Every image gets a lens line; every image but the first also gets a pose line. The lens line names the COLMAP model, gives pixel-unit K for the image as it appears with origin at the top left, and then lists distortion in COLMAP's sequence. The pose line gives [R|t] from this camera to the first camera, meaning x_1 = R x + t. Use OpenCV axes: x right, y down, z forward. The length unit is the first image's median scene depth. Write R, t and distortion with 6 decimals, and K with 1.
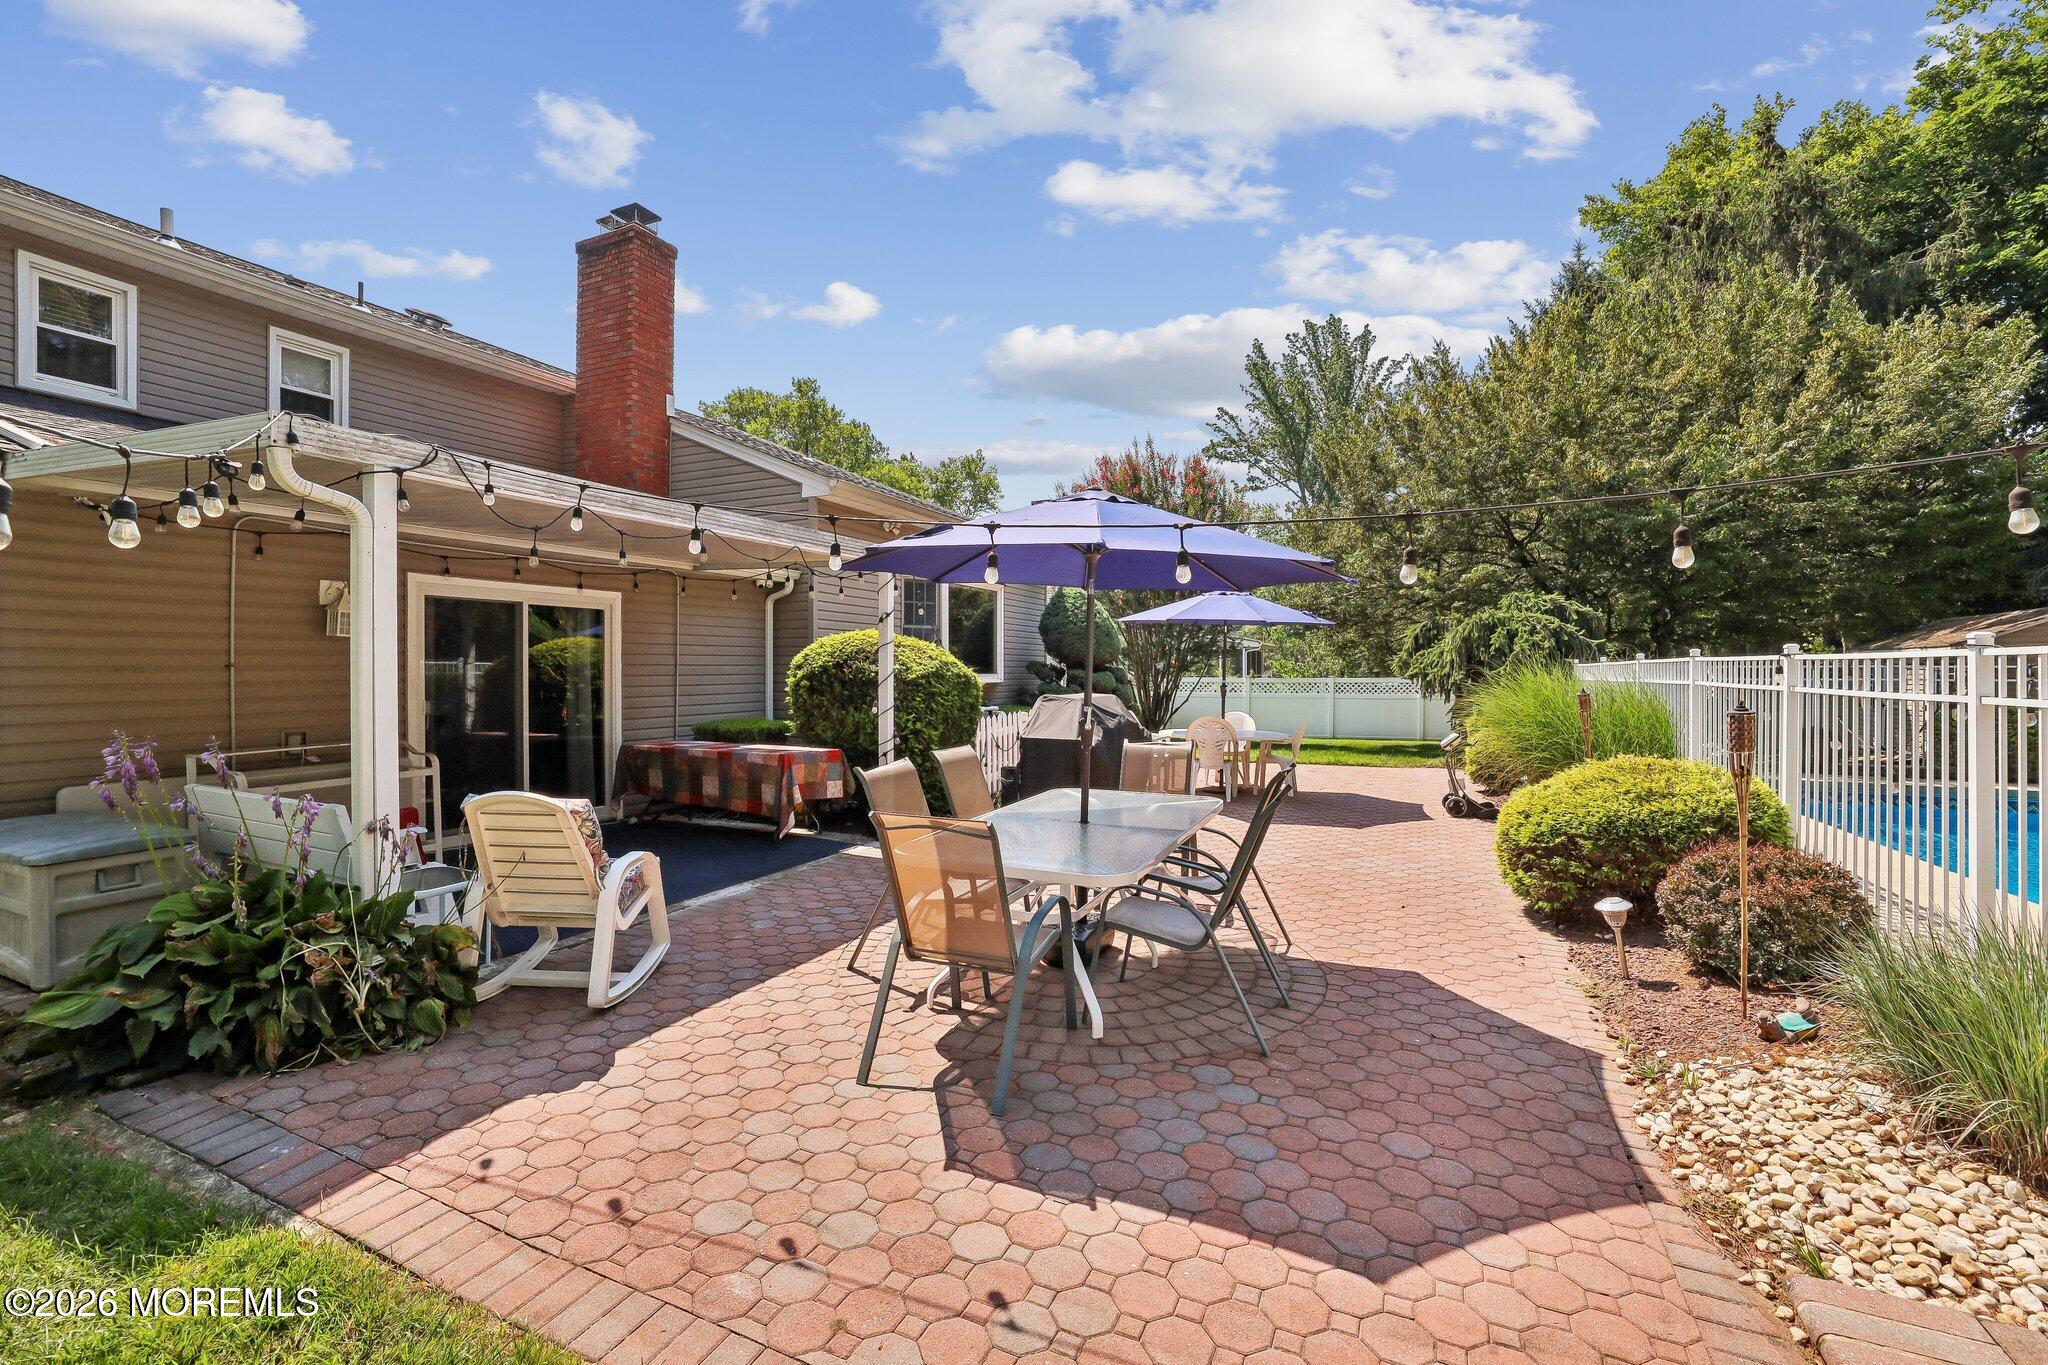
lens RADIAL K [[888.7, 0, 1018.2], [0, 888.7, 663.8], [0, 0, 1]] dist [-0.042943, 0.017744]
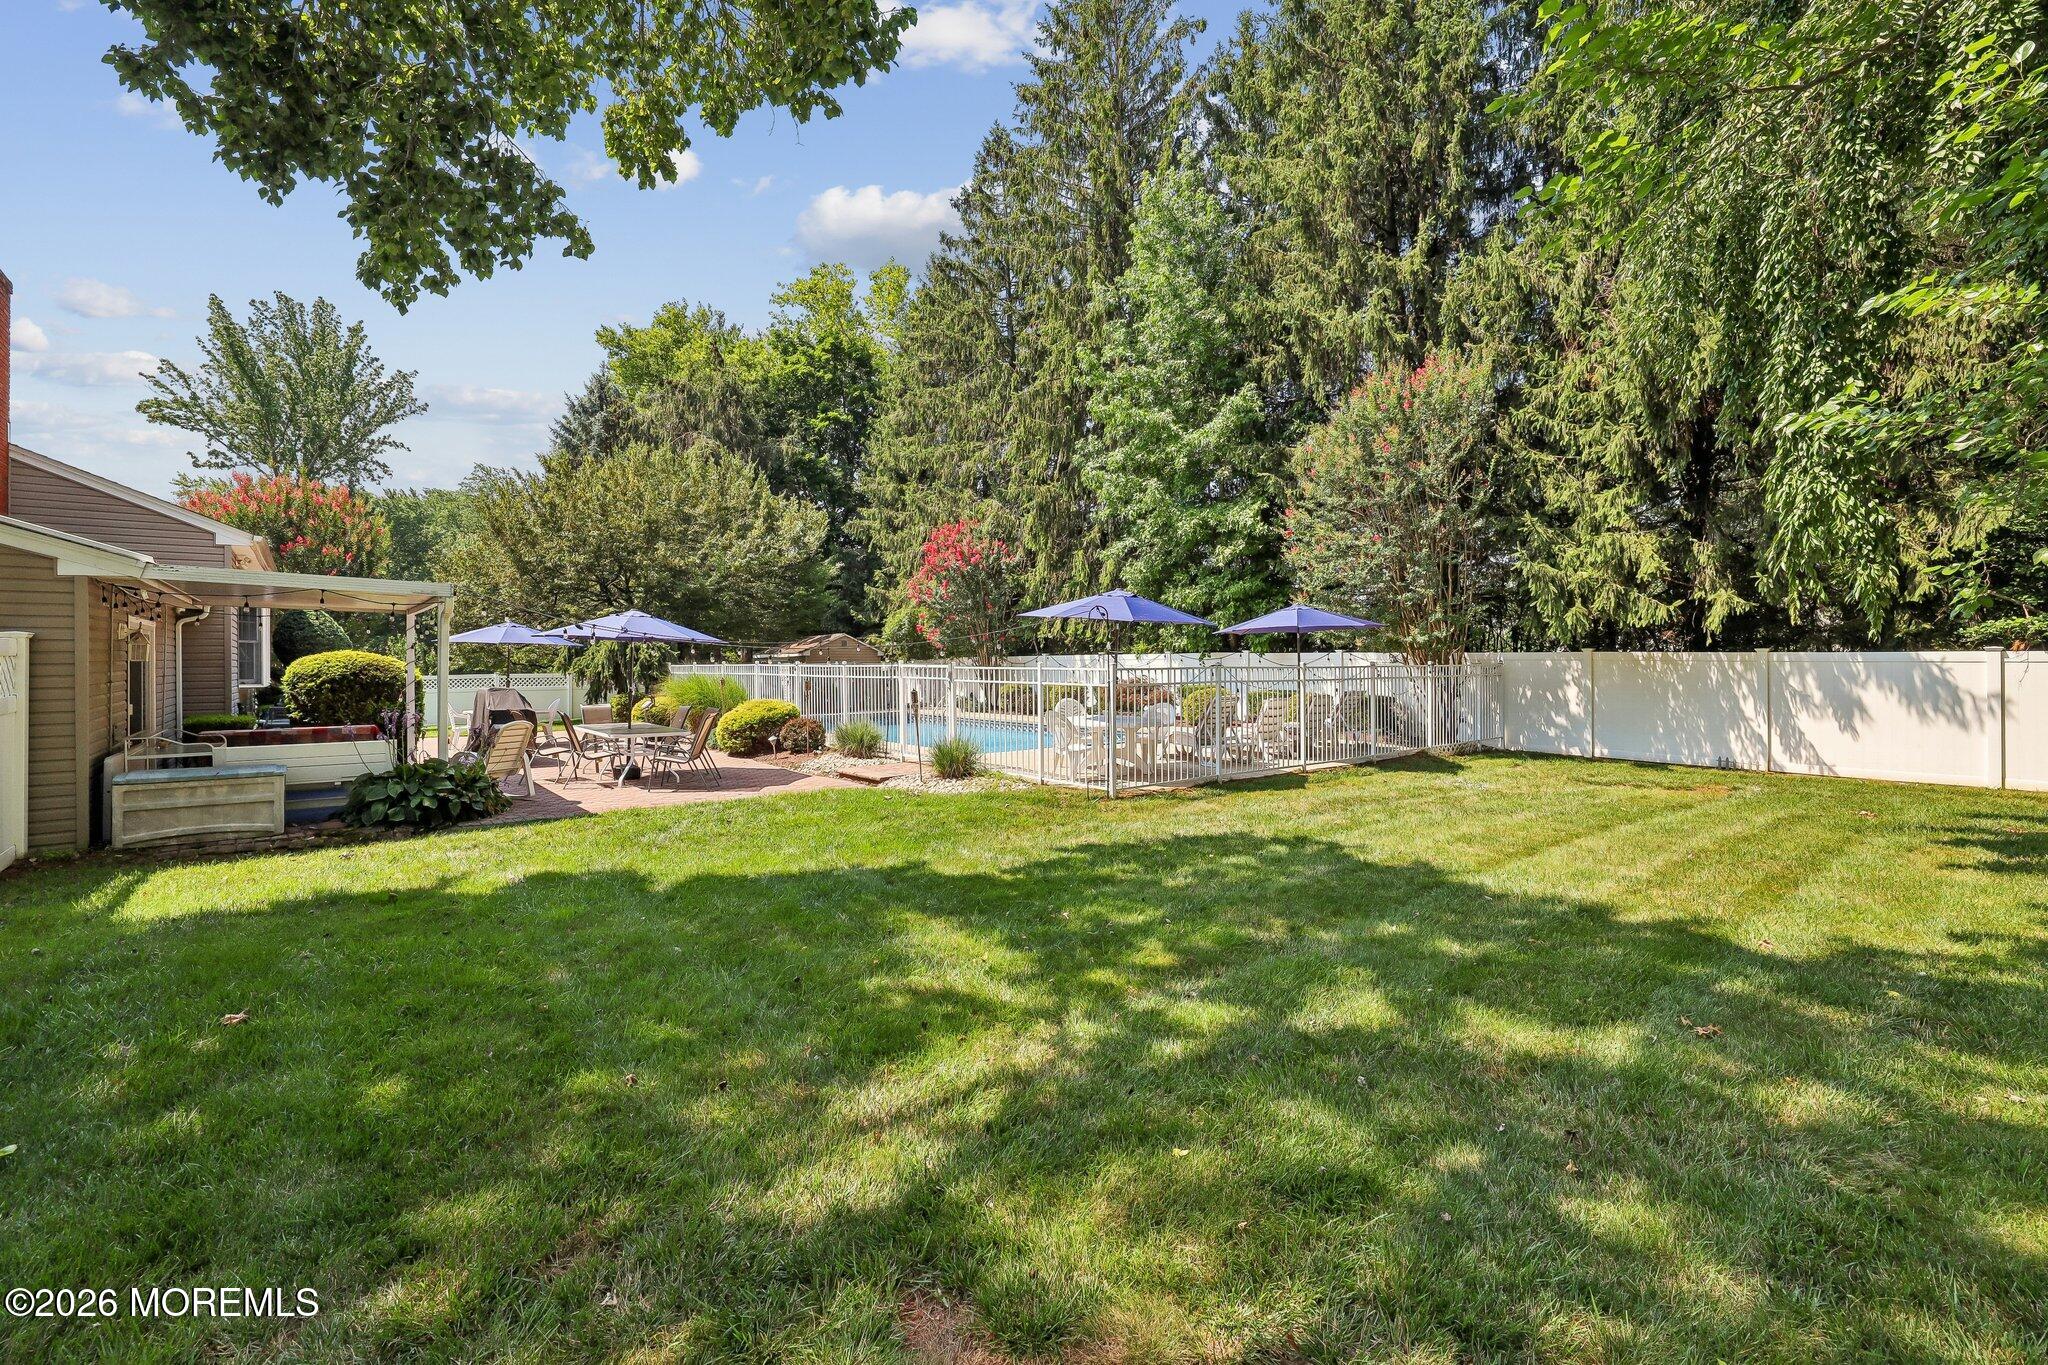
lens RADIAL K [[894.3, 0, 1015.7], [0, 894.3, 678.2], [0, 0, 1]] dist [-0.041437, 0.013340]
pose [[0.448624, -0.023564, 0.893410, -0.350364], [0.001684, 0.999673, 0.025521, -0.009624], [-0.893719, -0.009945, 0.448517, -0.246062]]
